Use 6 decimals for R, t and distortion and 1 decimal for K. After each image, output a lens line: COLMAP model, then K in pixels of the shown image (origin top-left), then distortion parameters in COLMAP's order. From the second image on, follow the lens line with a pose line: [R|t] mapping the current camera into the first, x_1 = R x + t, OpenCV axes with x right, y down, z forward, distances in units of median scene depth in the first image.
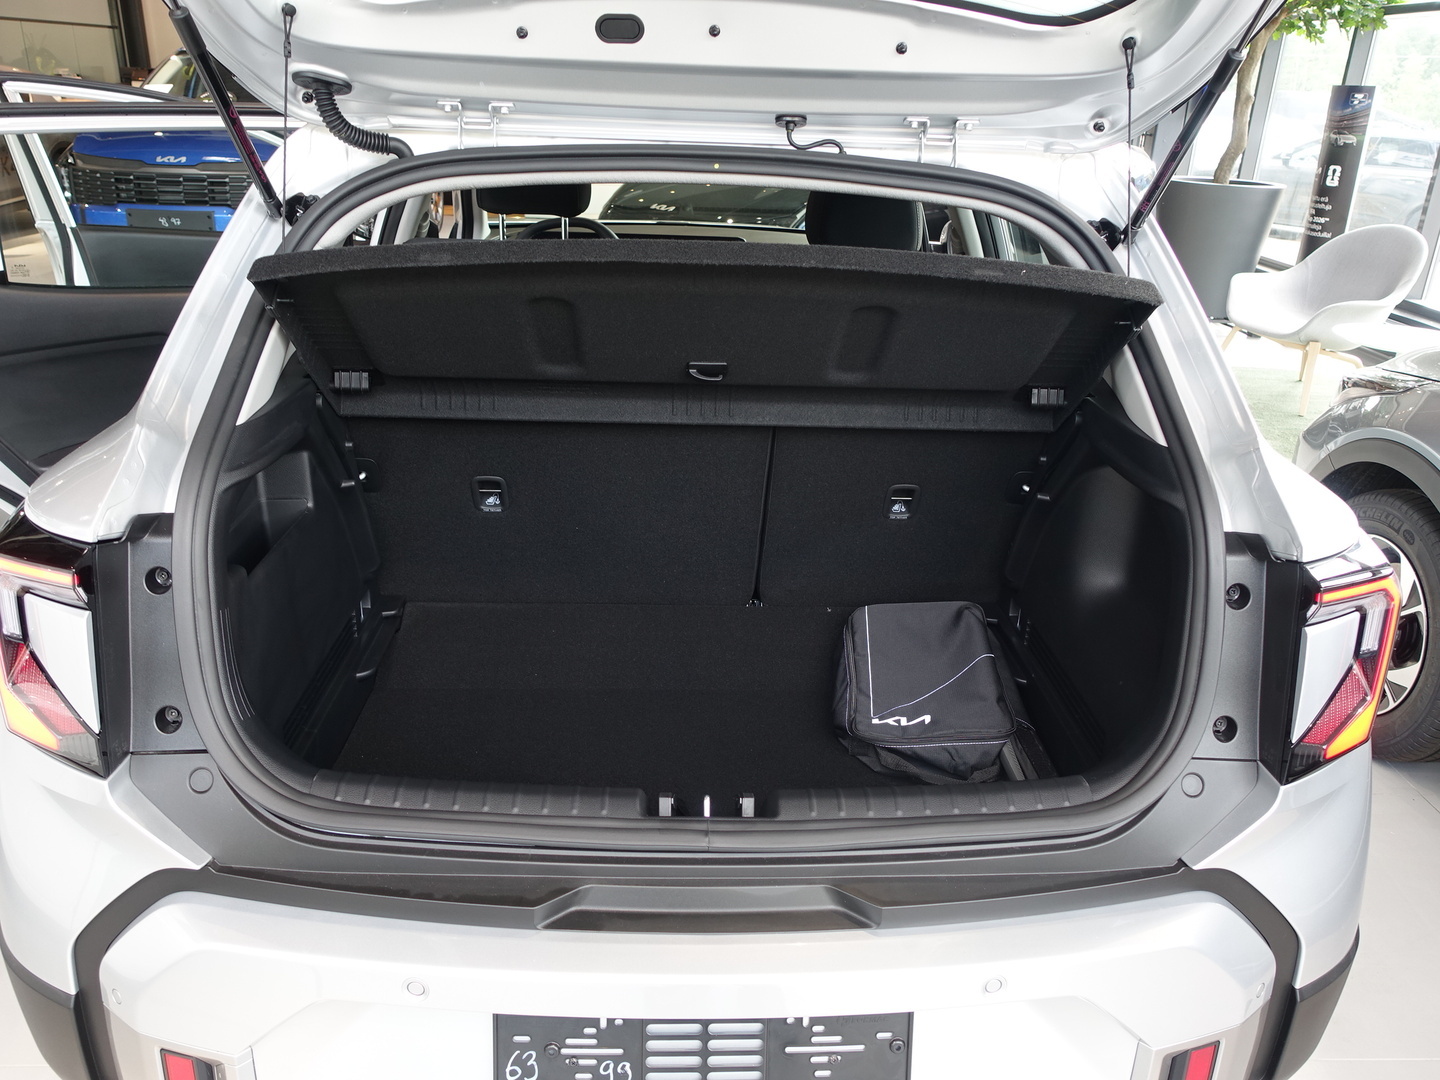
lens RADIAL K [[1107.1, 0, 720.0], [0, 1107.1, 540.0], [0, 0, 1]] dist [0.002515, -0.007838]
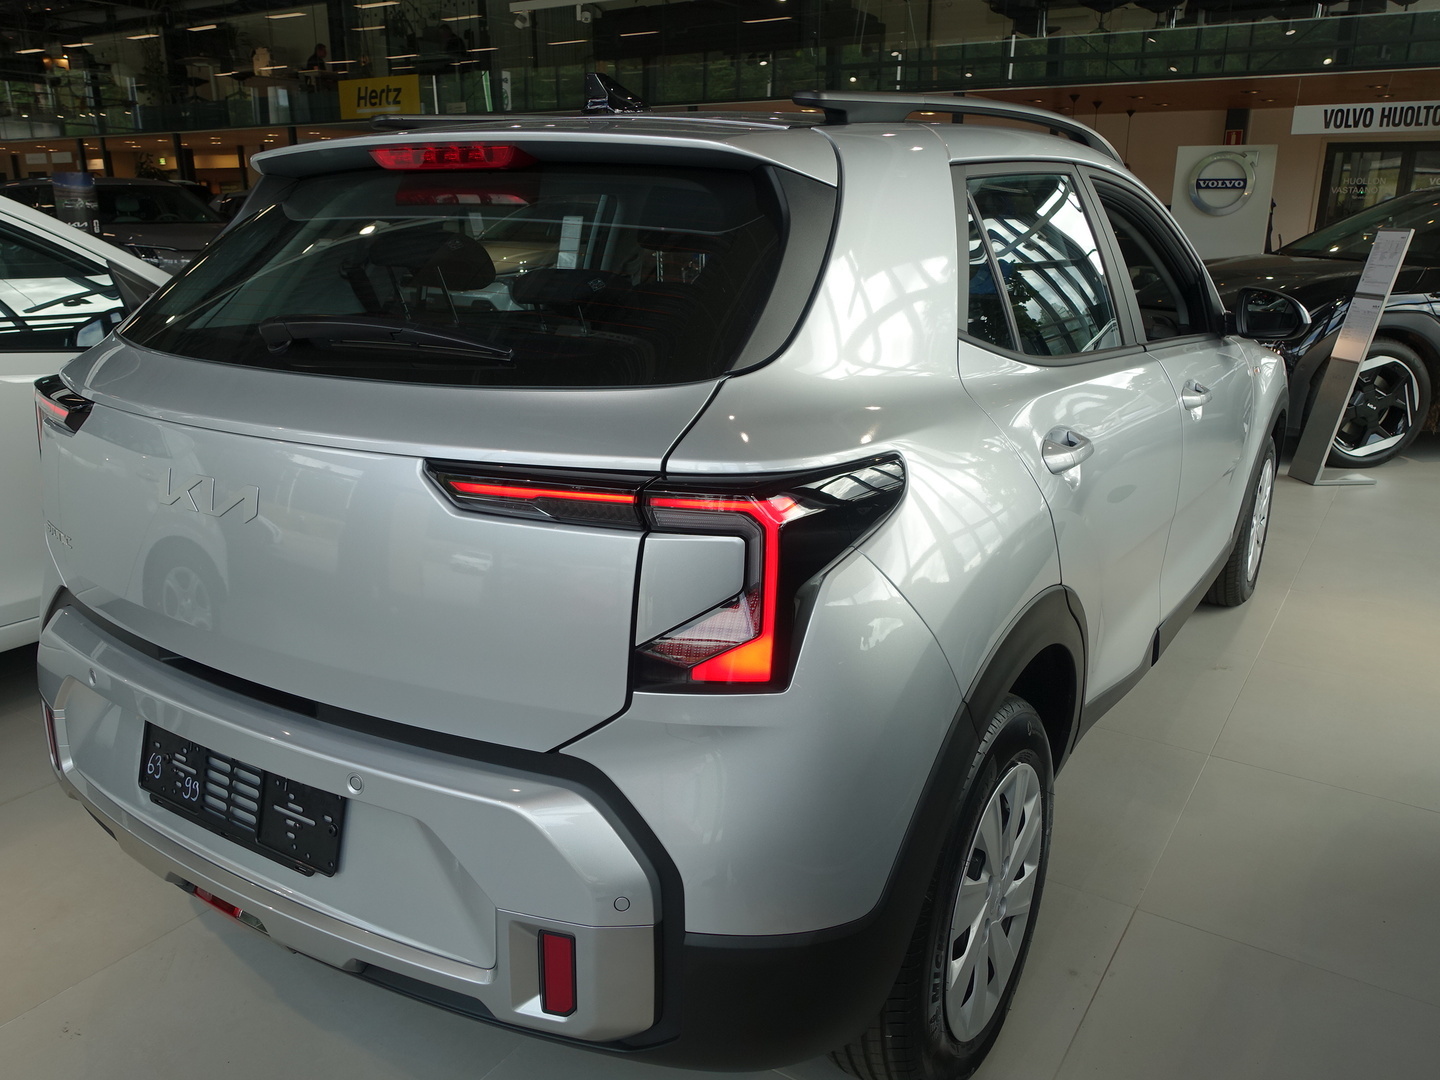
lens RADIAL K [[1107.1, 0, 720.0], [0, 1107.1, 540.0], [0, 0, 1]] dist [0.002515, -0.007838]
pose [[0.819515, 0.135228, -0.556873, 1.094449], [-0.196892, 0.979045, -0.052007, 0.120489], [0.538171, 0.152265, 0.828968, 0.167646]]
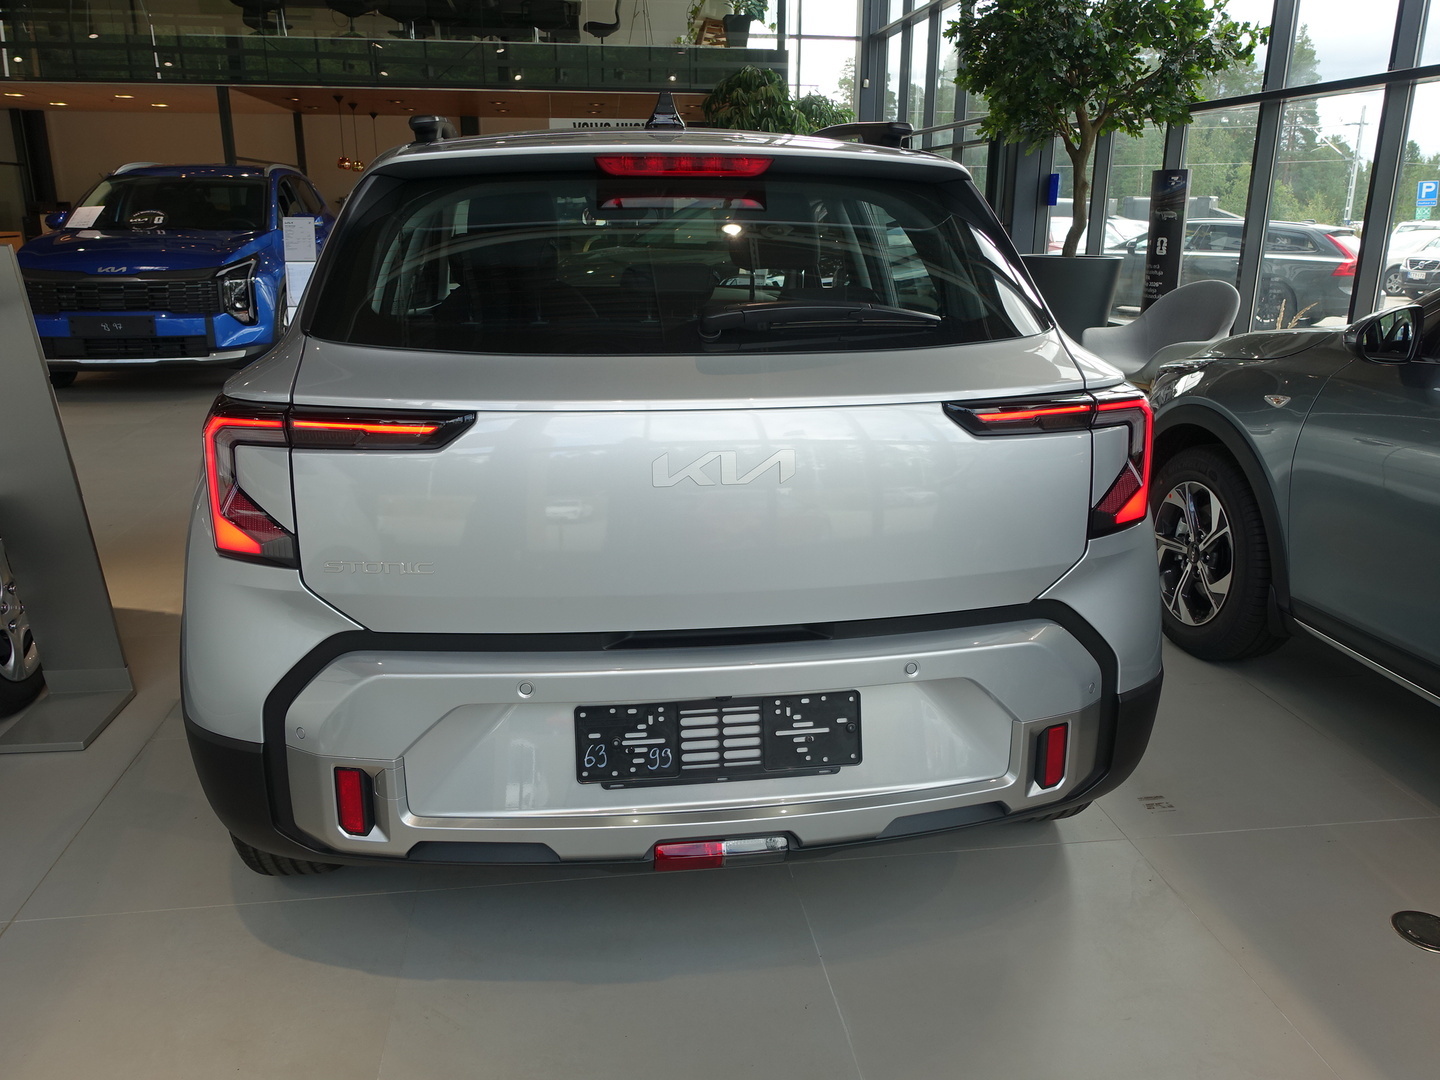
lens RADIAL K [[1107.1, 0, 720.0], [0, 1107.1, 540.0], [0, 0, 1]] dist [0.002515, -0.007838]
pose [[0.994664, -0.057195, 0.085867, -0.118963], [0.065479, 0.993130, -0.096981, 0.328439], [-0.079730, 0.102086, 0.991575, -0.444520]]
